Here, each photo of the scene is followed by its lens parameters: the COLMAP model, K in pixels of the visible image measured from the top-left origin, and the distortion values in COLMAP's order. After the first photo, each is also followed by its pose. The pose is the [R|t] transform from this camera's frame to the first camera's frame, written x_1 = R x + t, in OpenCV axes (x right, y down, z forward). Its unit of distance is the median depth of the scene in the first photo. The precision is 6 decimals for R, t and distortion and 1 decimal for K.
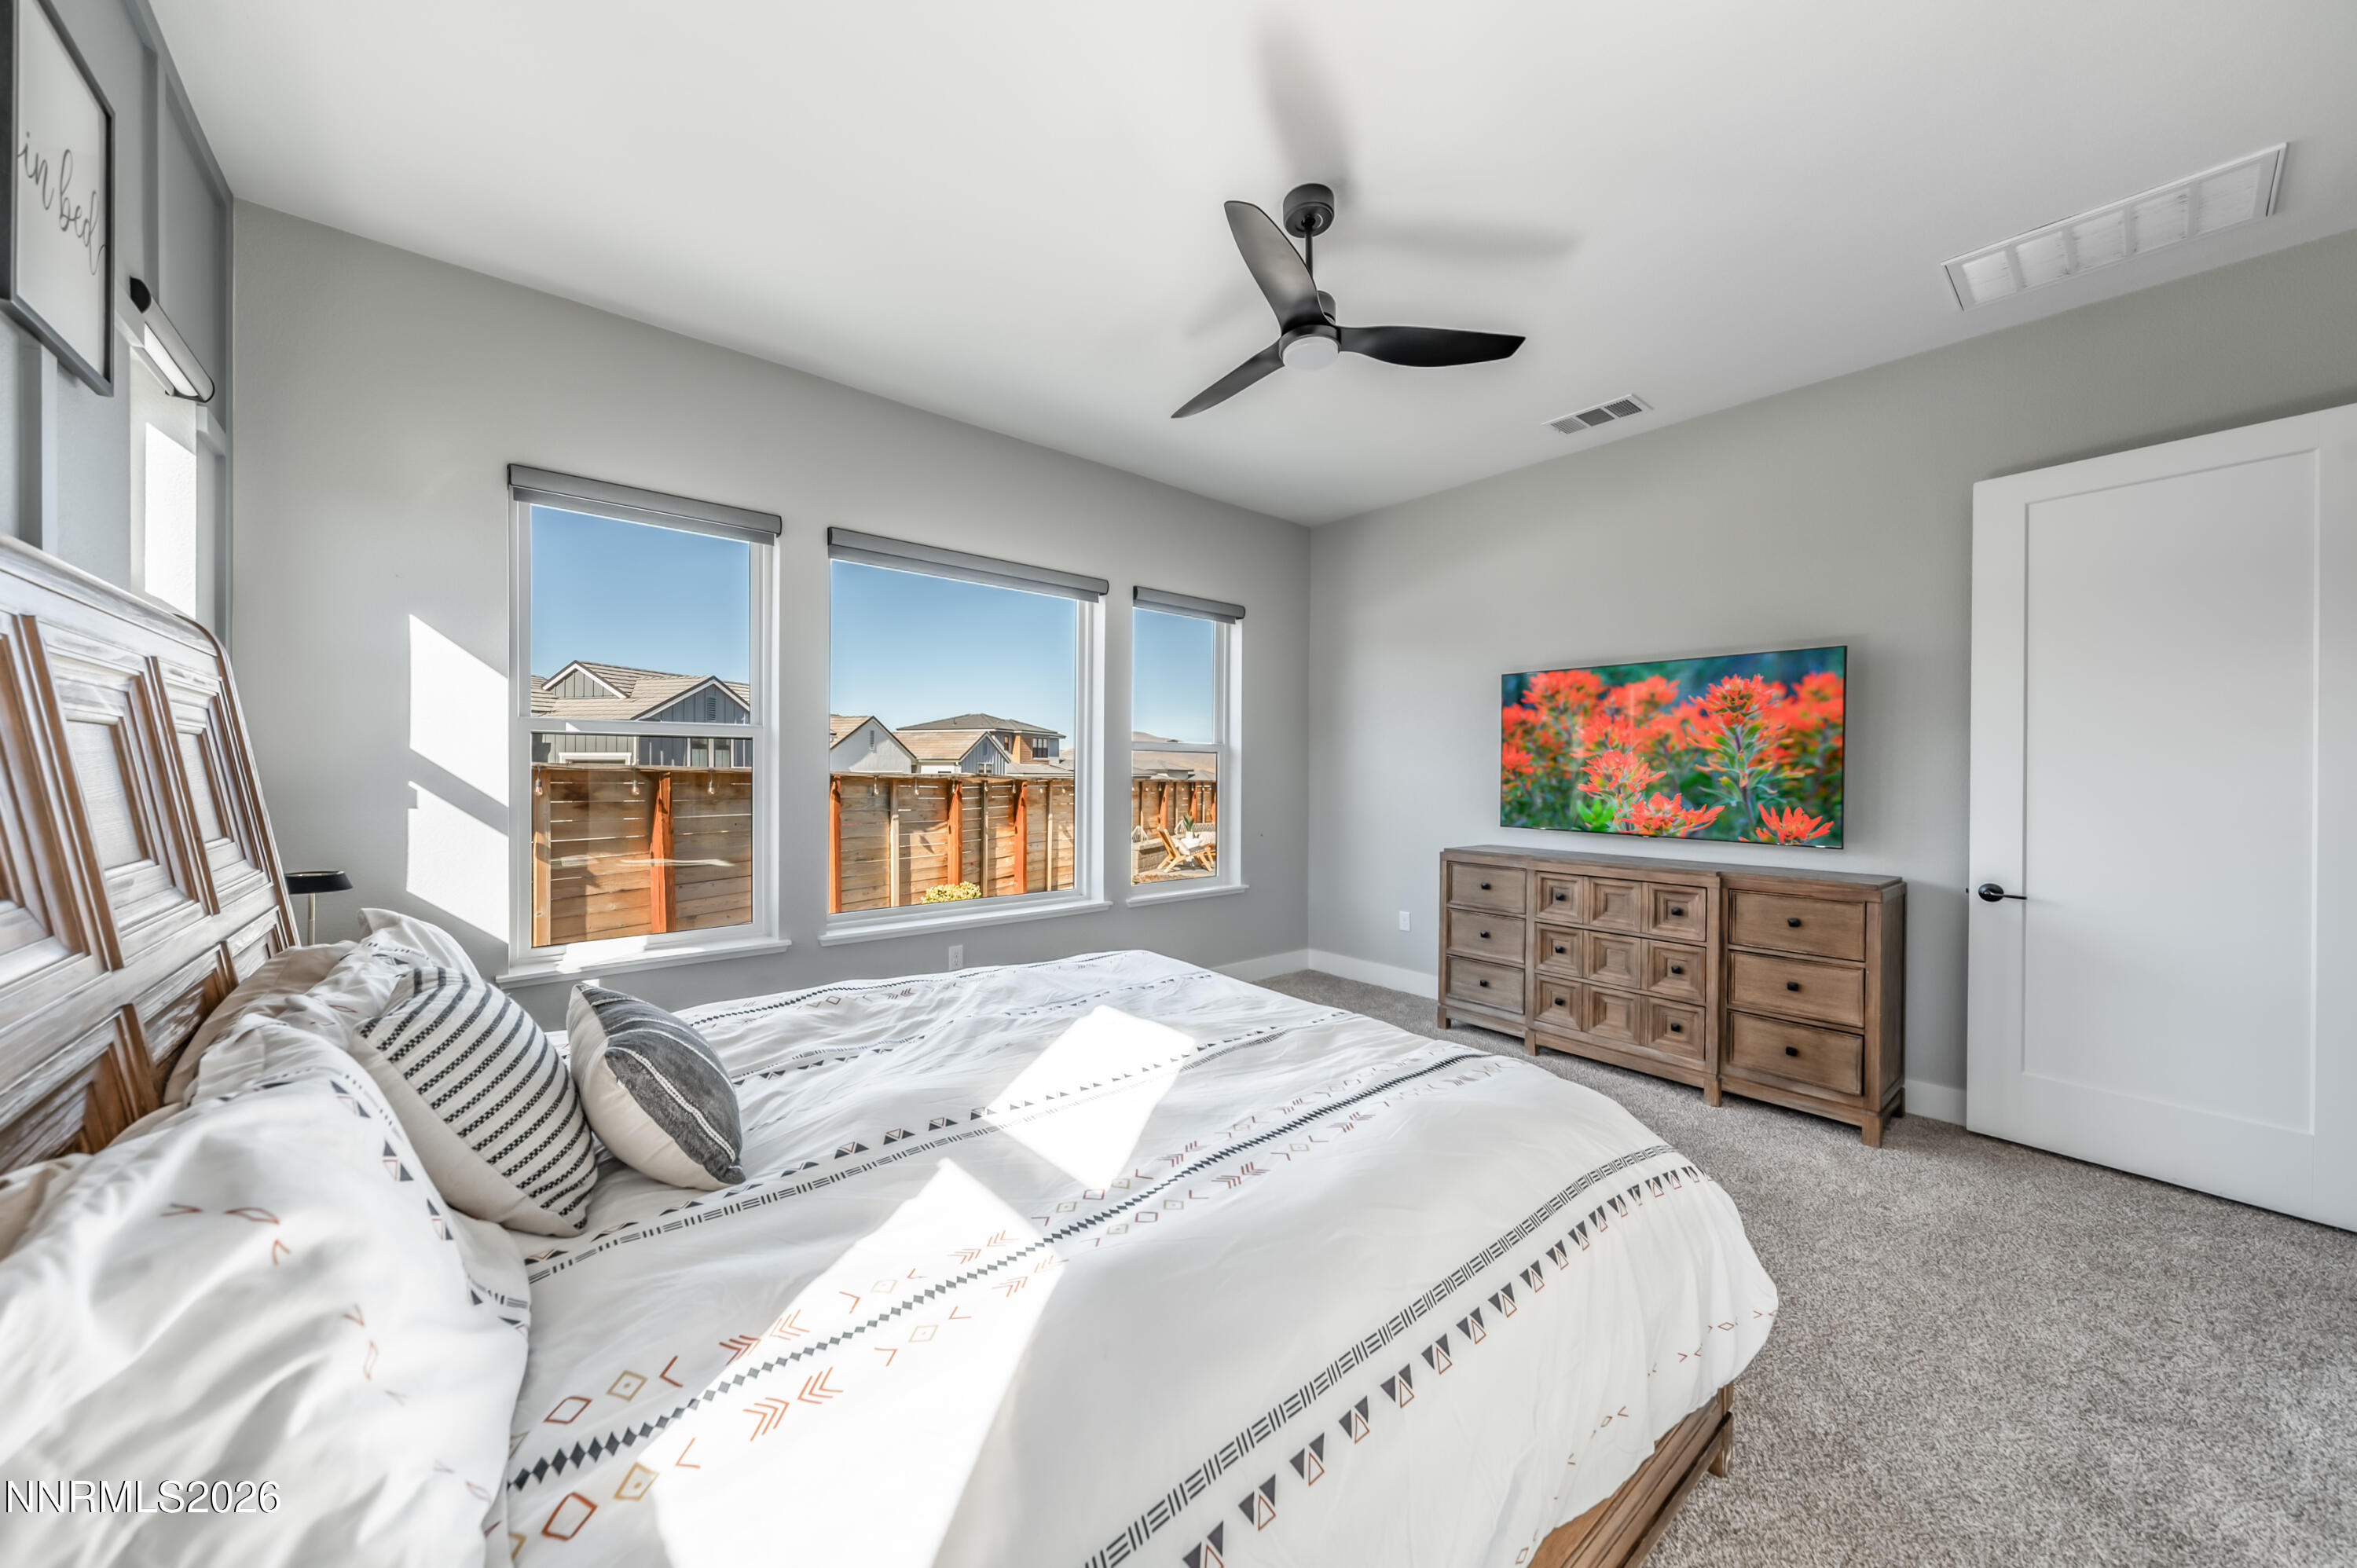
lens RADIAL K [[800.3, 0, 1178.5], [0, 800.3, 776.6], [0, 0, 1]] dist [0.000641, -0.000001]
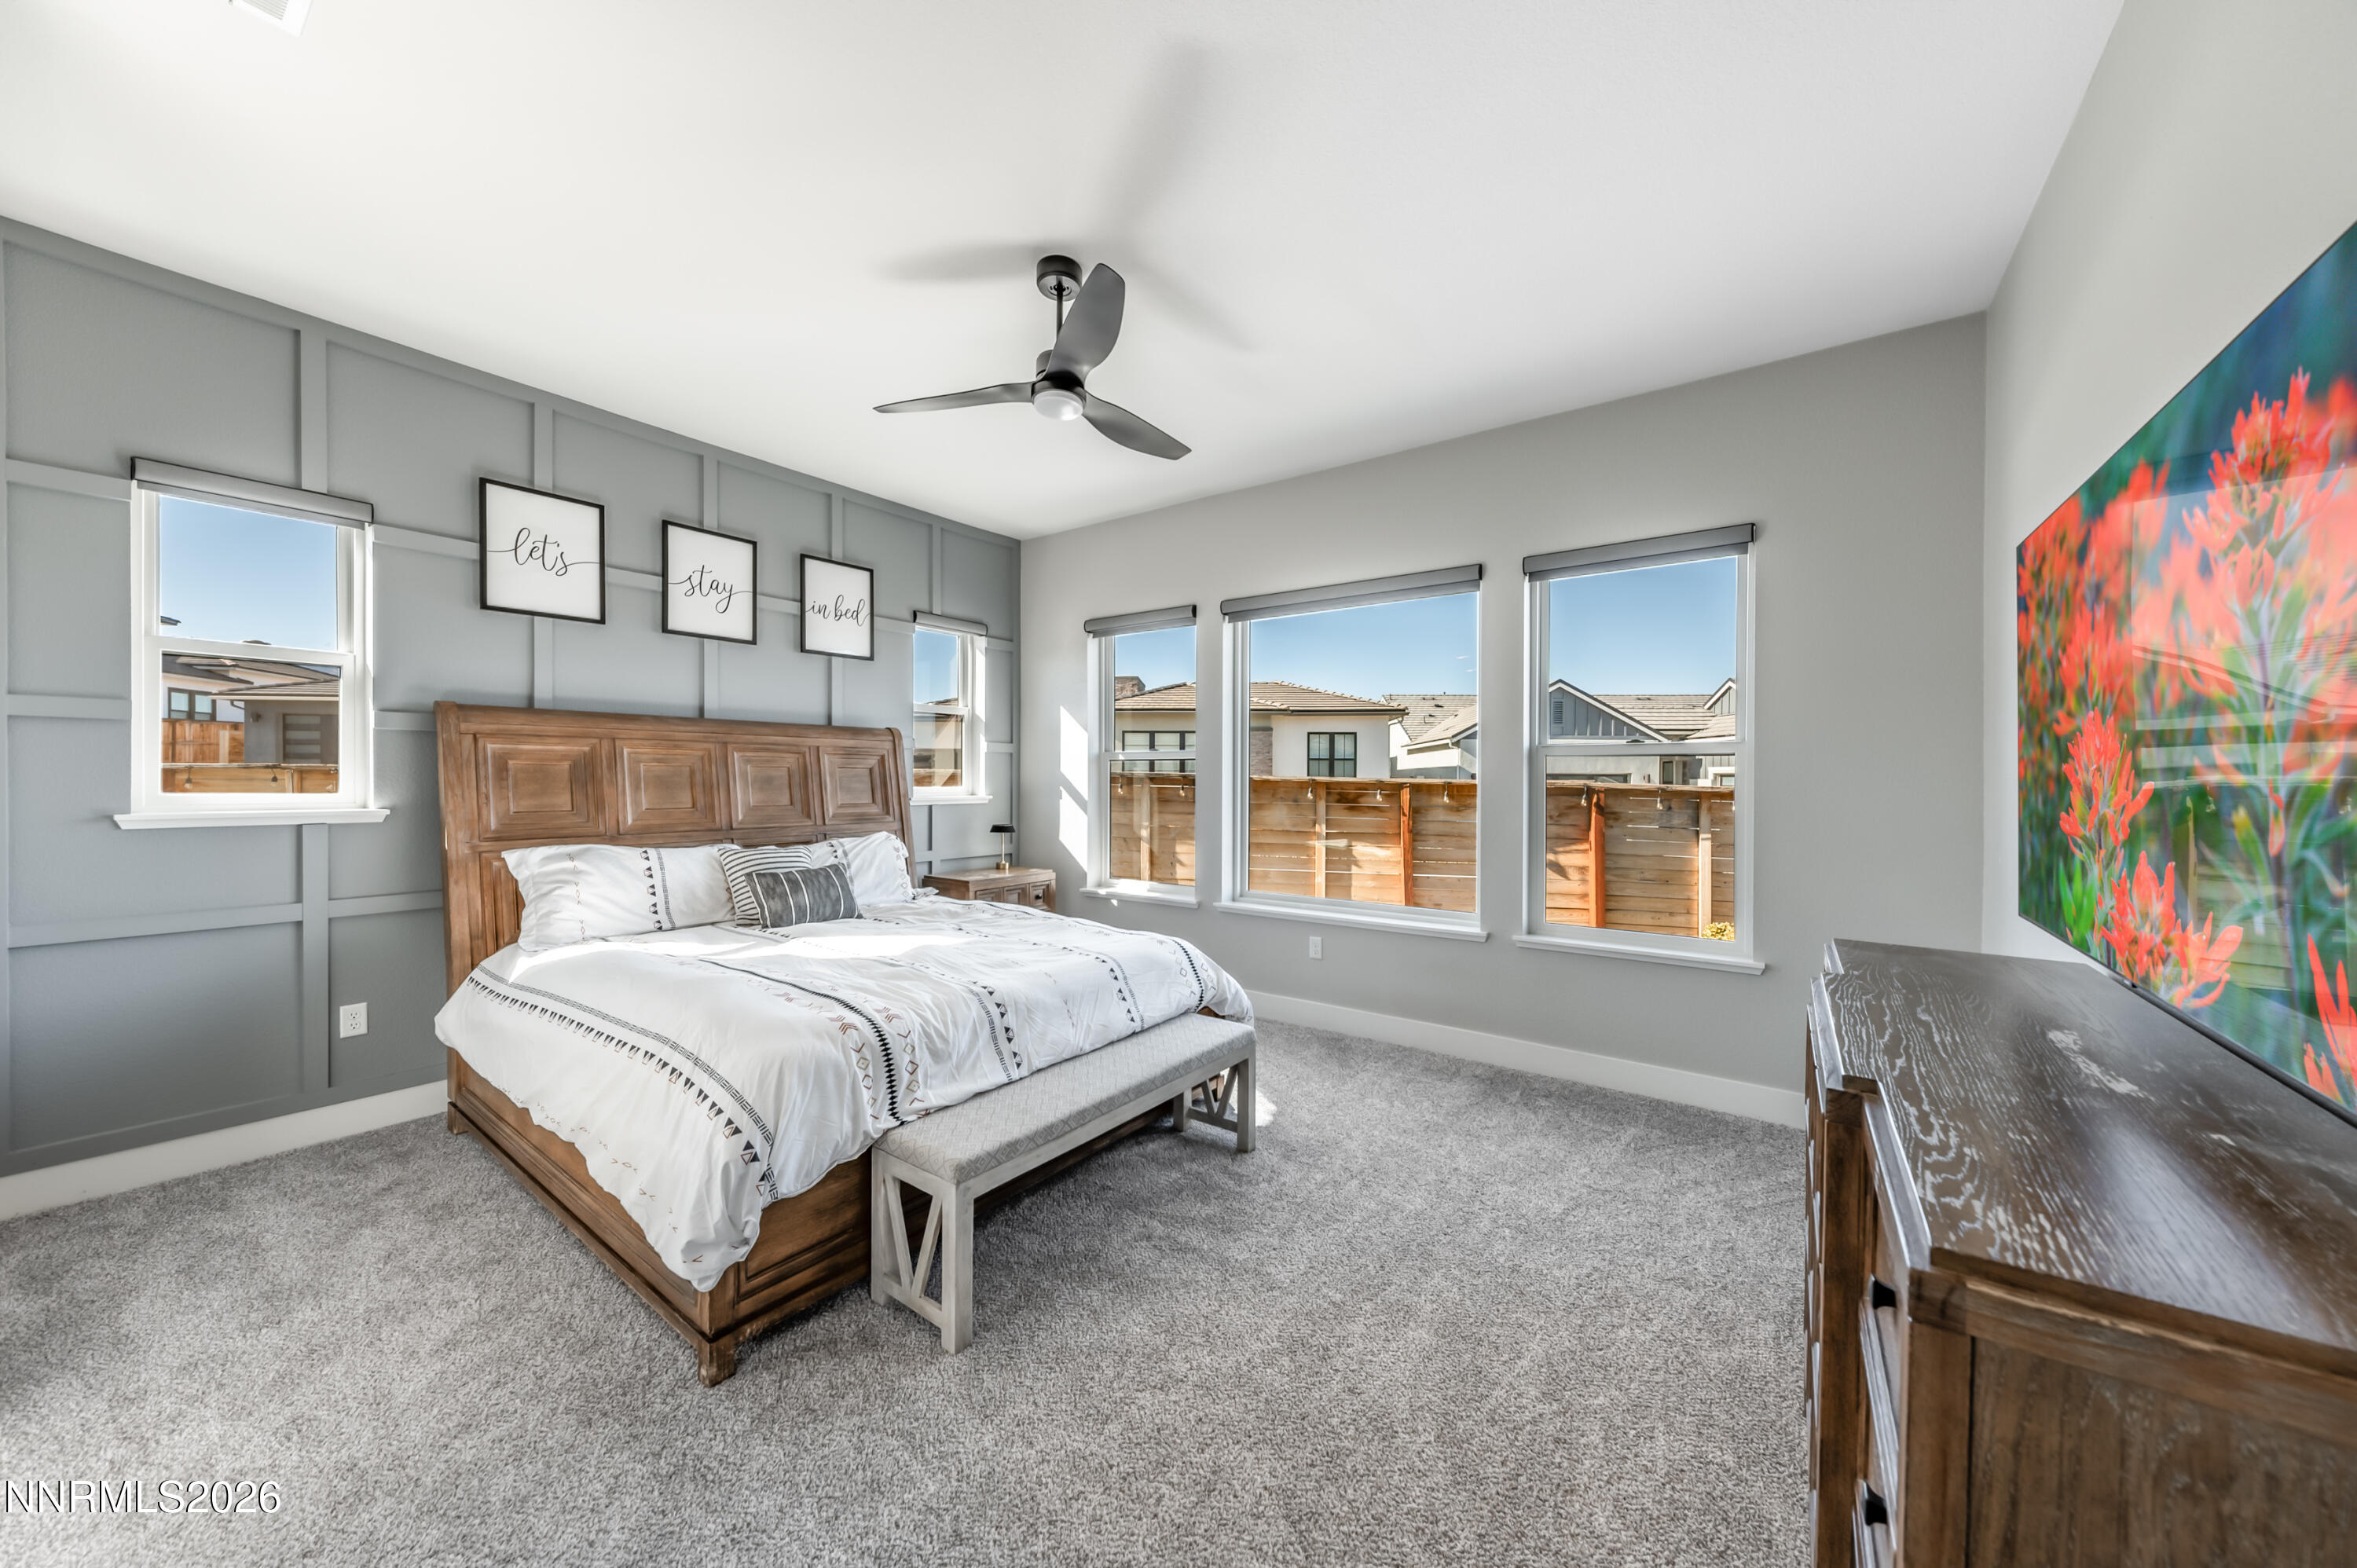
lens RADIAL K [[800.3, 0, 1176.4], [0, 800.3, 784.3], [0, 0, 1]] dist [0.000641, -0.000001]
pose [[0.236739, 0.002441, -0.971570, 0.843911], [-0.010208, 0.999948, 0.000025, -0.001104], [0.971520, 0.009912, 0.236751, 0.598057]]
